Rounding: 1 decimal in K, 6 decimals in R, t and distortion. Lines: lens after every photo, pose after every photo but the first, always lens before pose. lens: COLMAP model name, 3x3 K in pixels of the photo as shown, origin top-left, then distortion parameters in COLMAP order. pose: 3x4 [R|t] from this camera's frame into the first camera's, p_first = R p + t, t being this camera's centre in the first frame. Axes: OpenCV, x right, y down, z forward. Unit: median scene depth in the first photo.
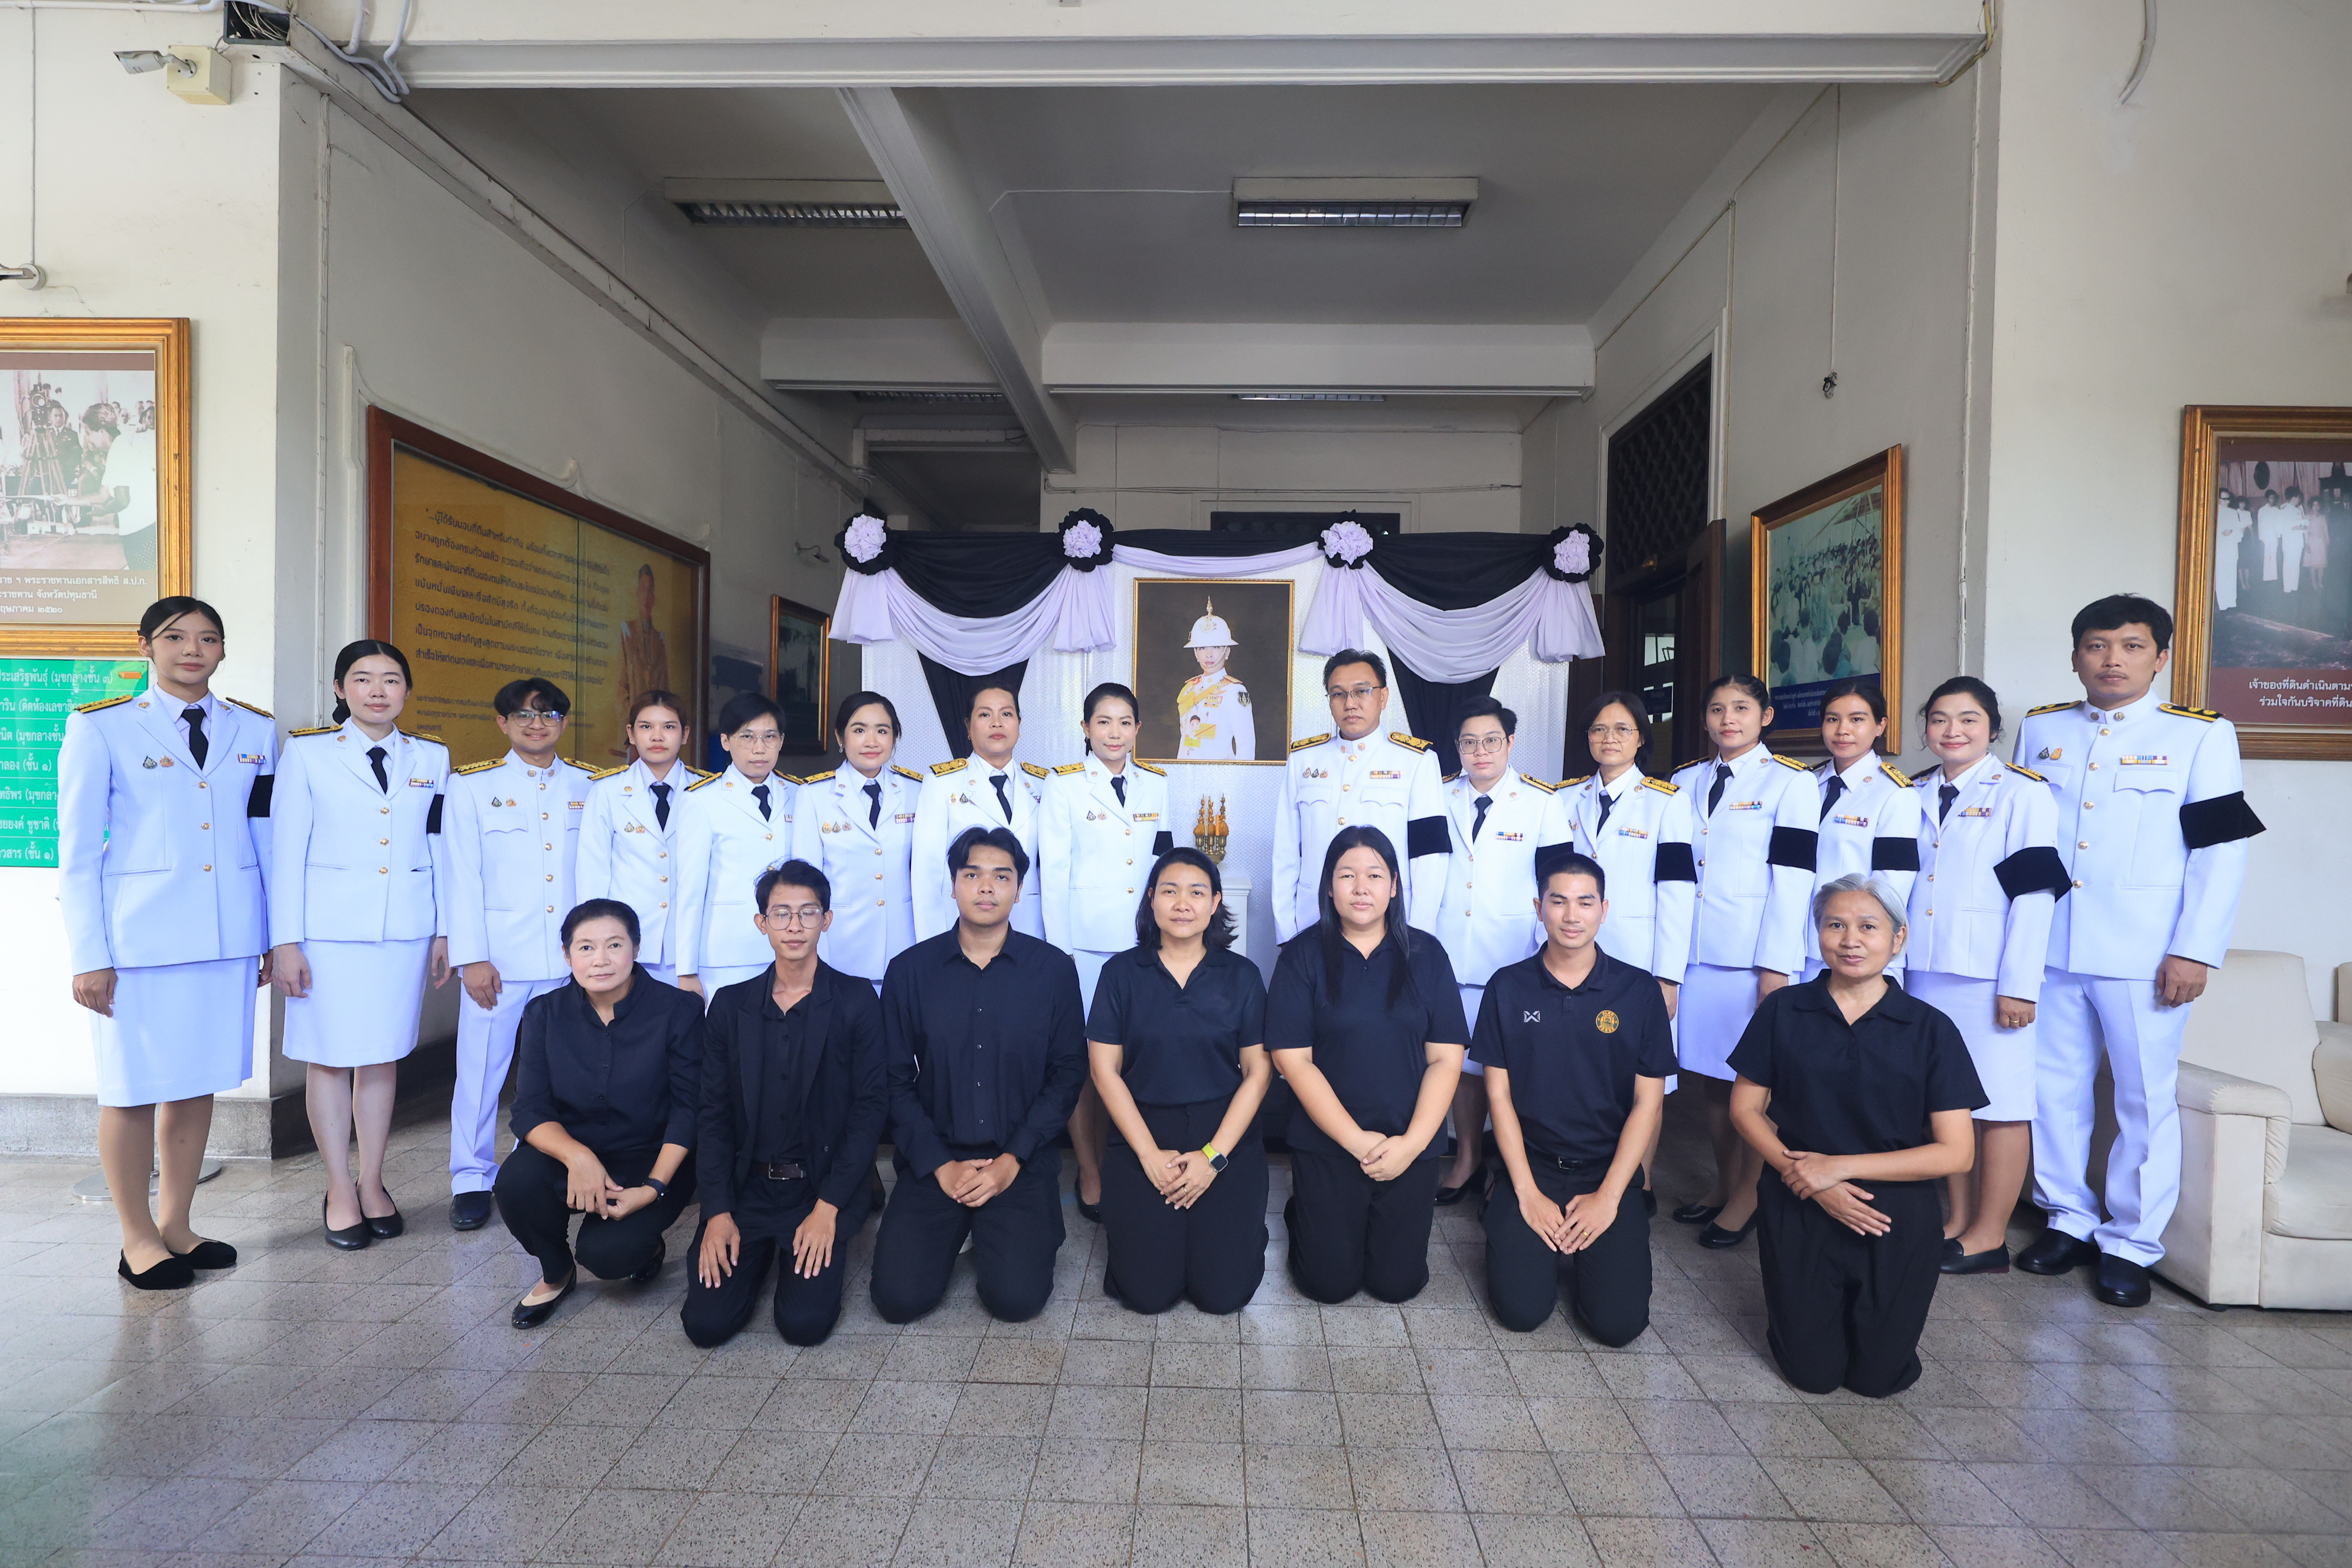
lens RADIAL K [[1246.0, 0, 1188.6], [0, 1246.0, 785.9], [0, 0, 1]] dist [-0.004924, -0.000571]
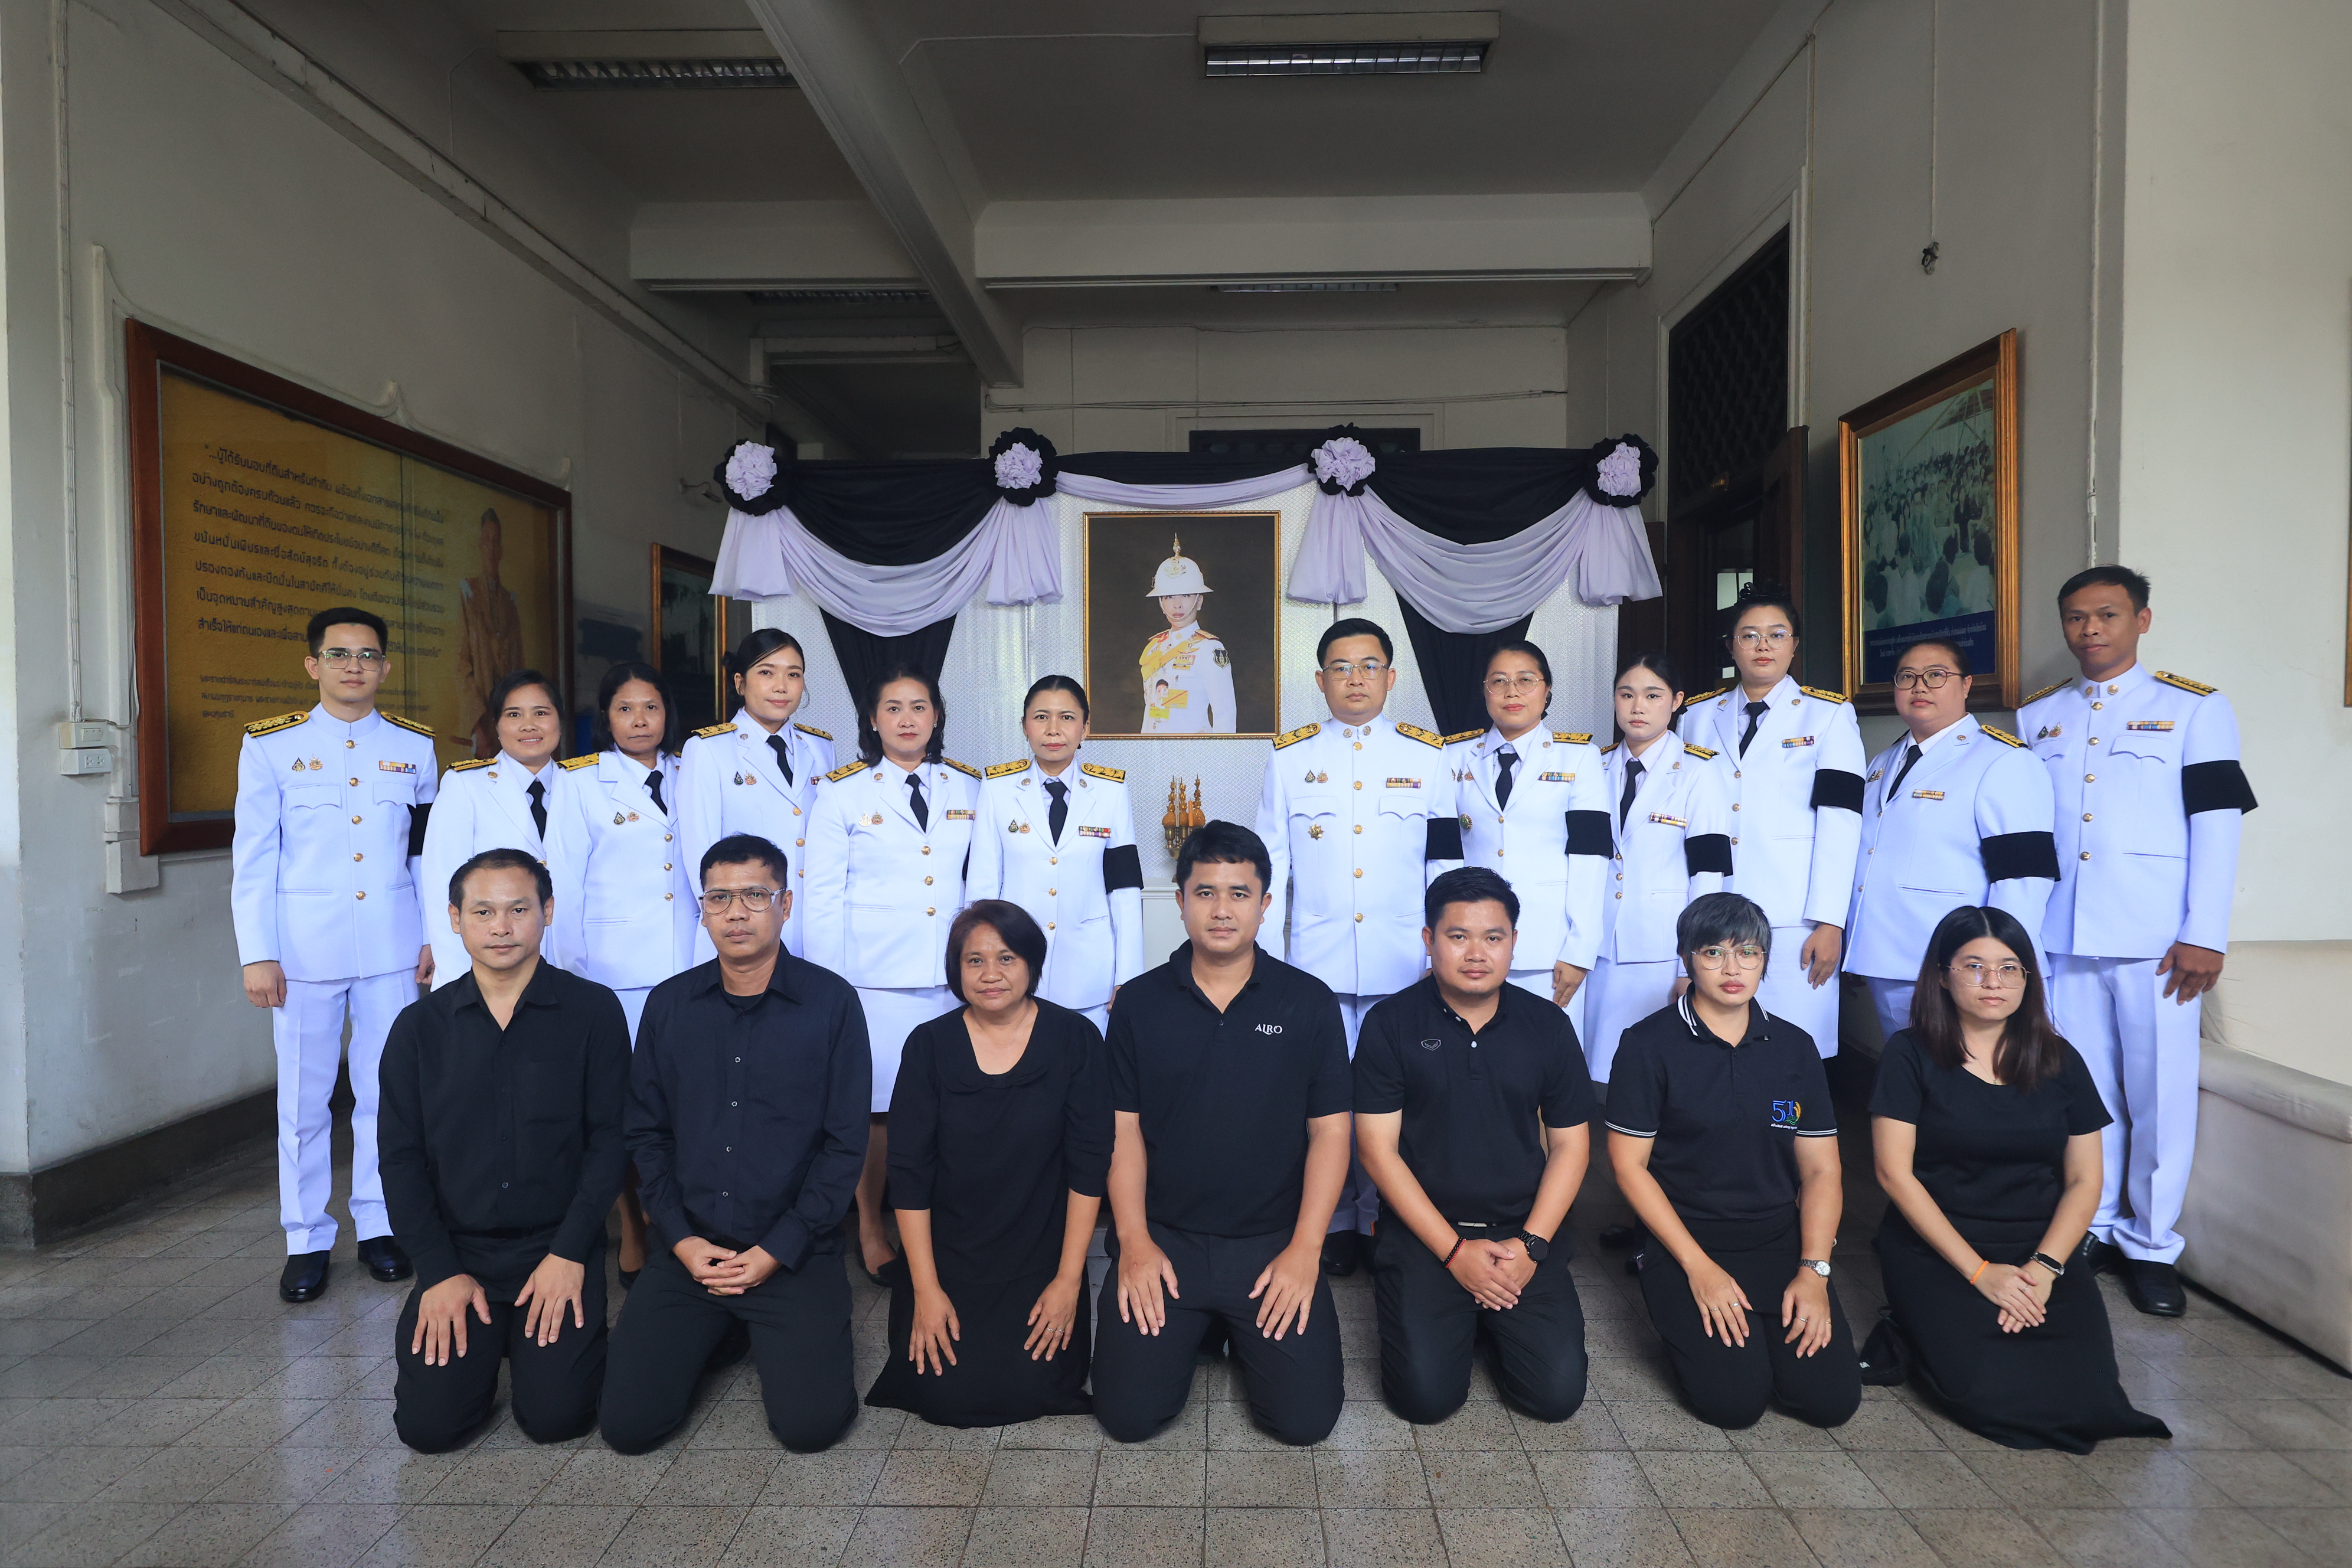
lens RADIAL K [[1507.8, 0, 1190.5], [0, 1507.8, 791.4], [0, 0, 1]] dist [-0.012248, 0.003034]
pose [[0.999777, -0.020864, 0.003347, 0.019672], [0.020807, 0.999651, 0.016262, 0.000657], [-0.003686, -0.016189, 0.999862, 0.012810]]
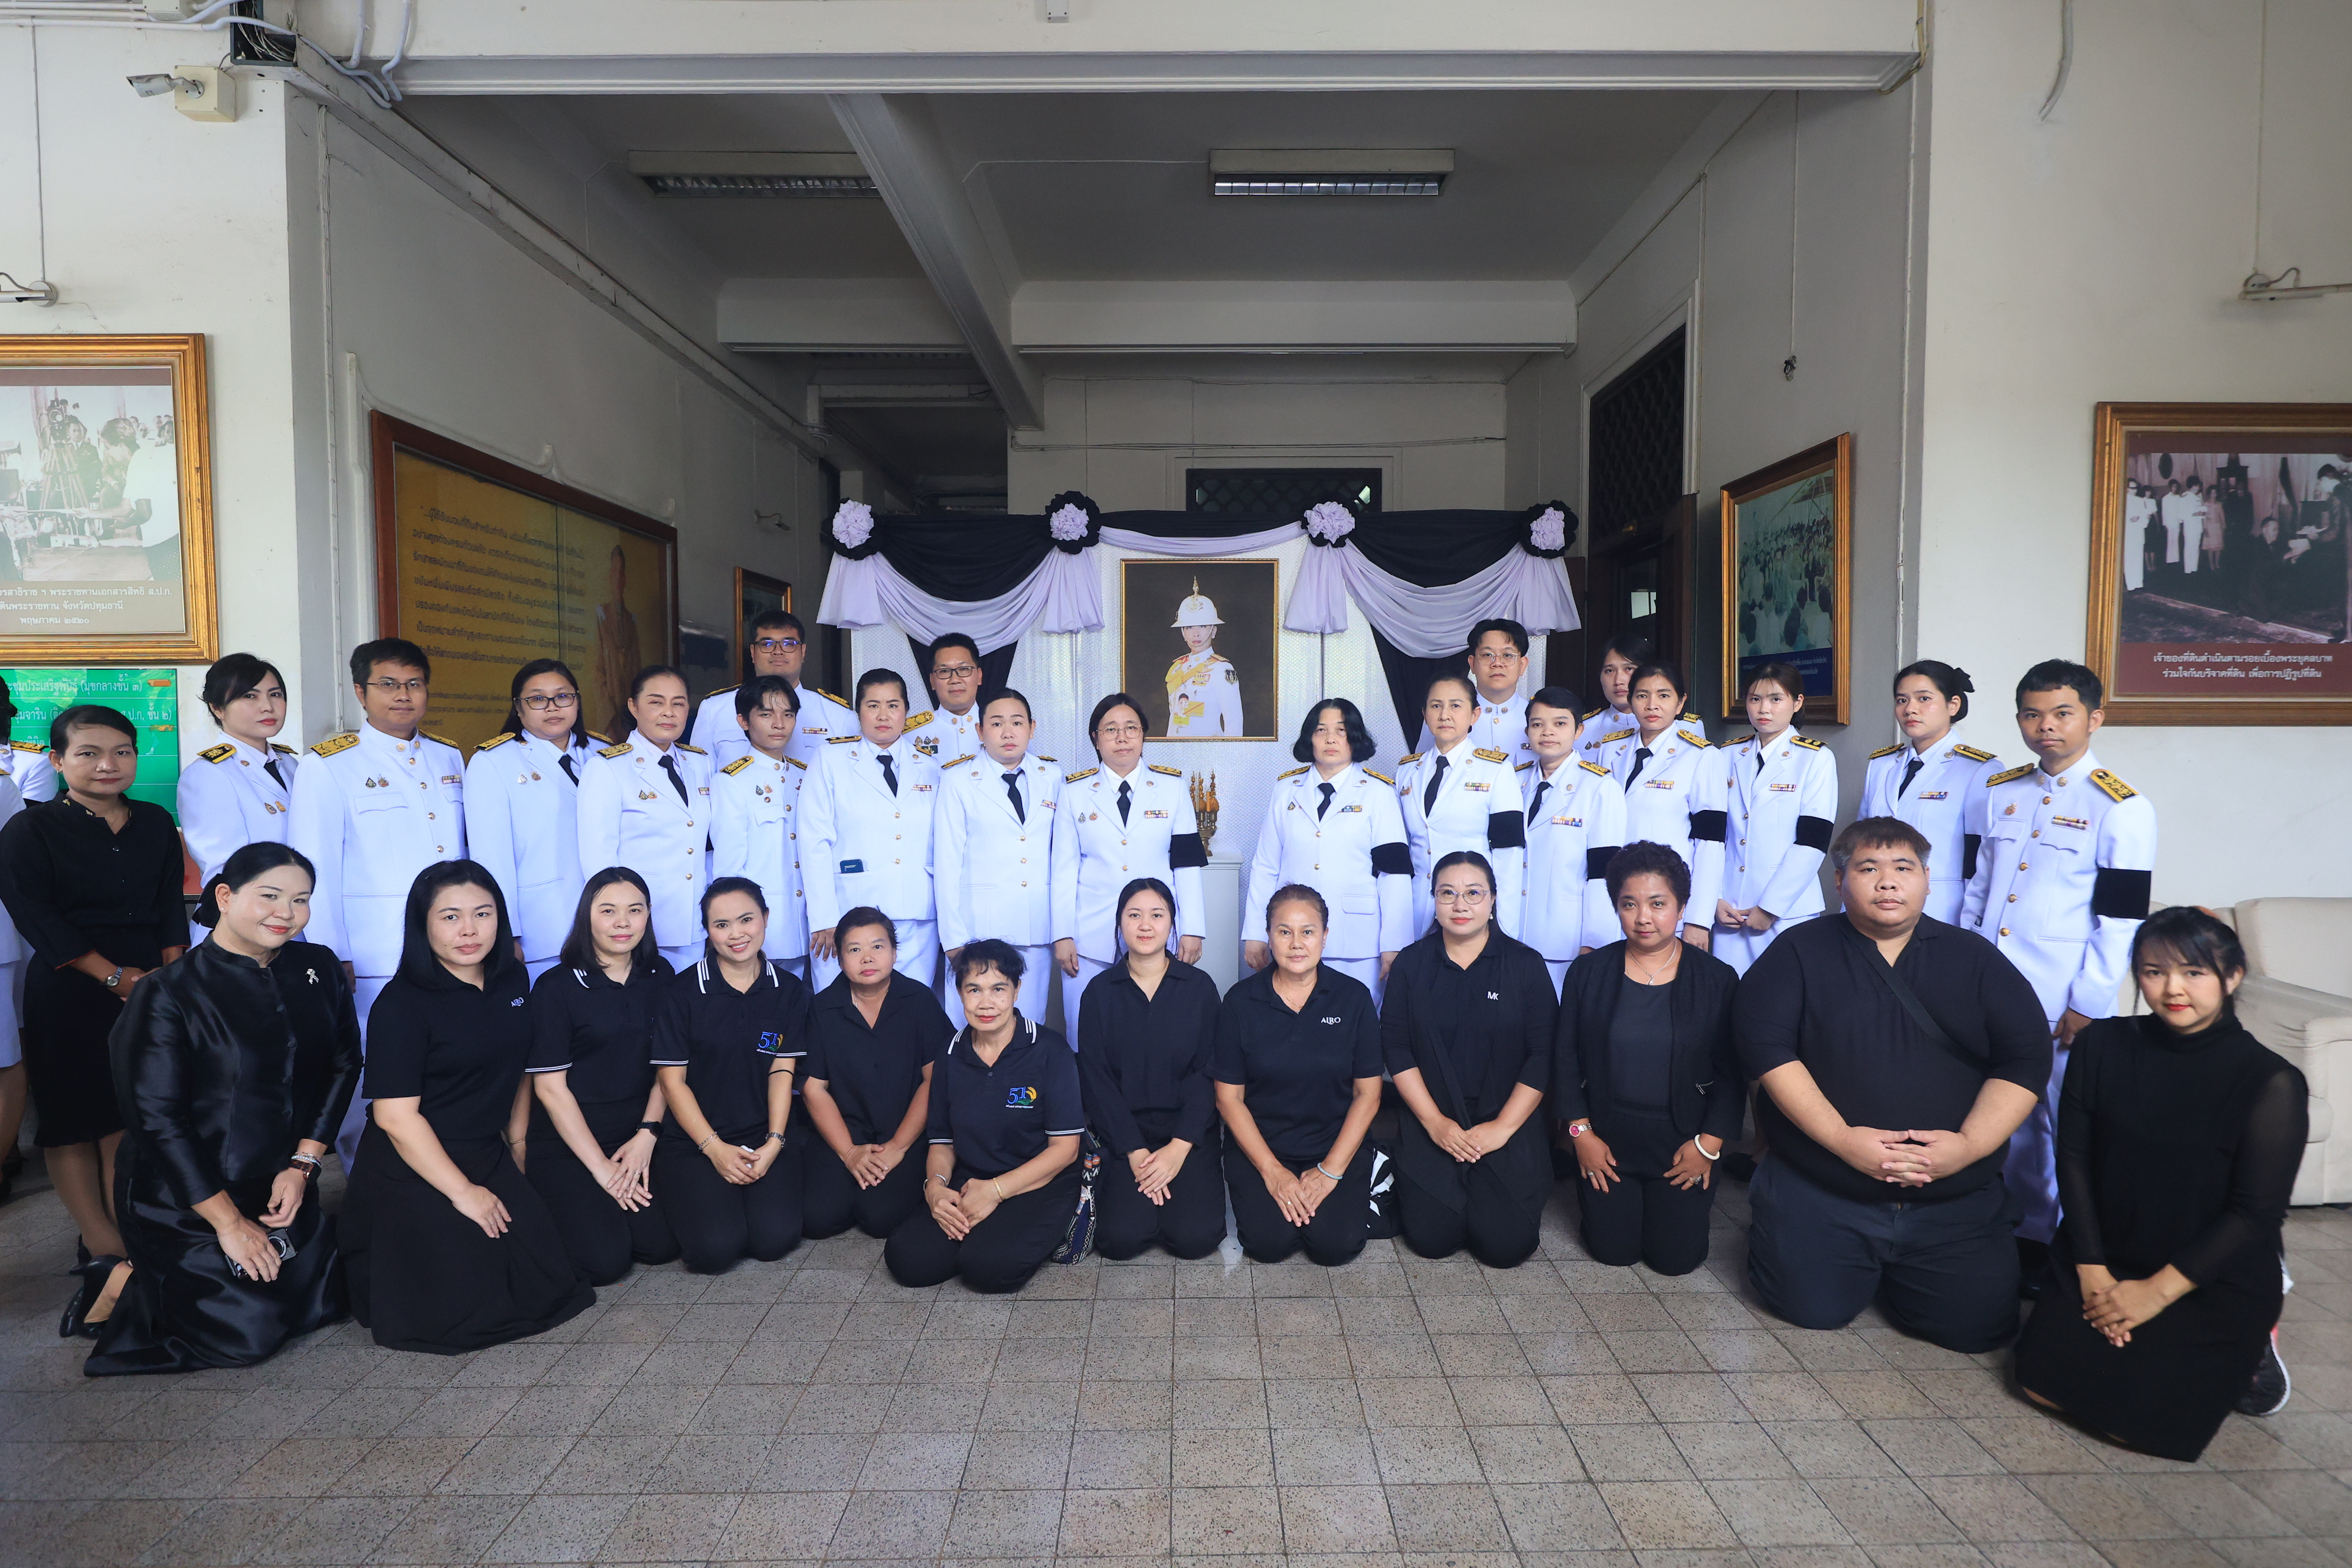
lens RADIAL K [[1374.7, 0, 1205.4], [0, 1374.7, 797.3], [0, 0, 1]] dist [-0.008045, -0.001640]
pose [[0.999140, -0.020874, 0.035829, -0.019566], [0.019439, 0.999012, 0.039953, -0.017056], [-0.036627, -0.039222, 0.998559, -0.130015]]
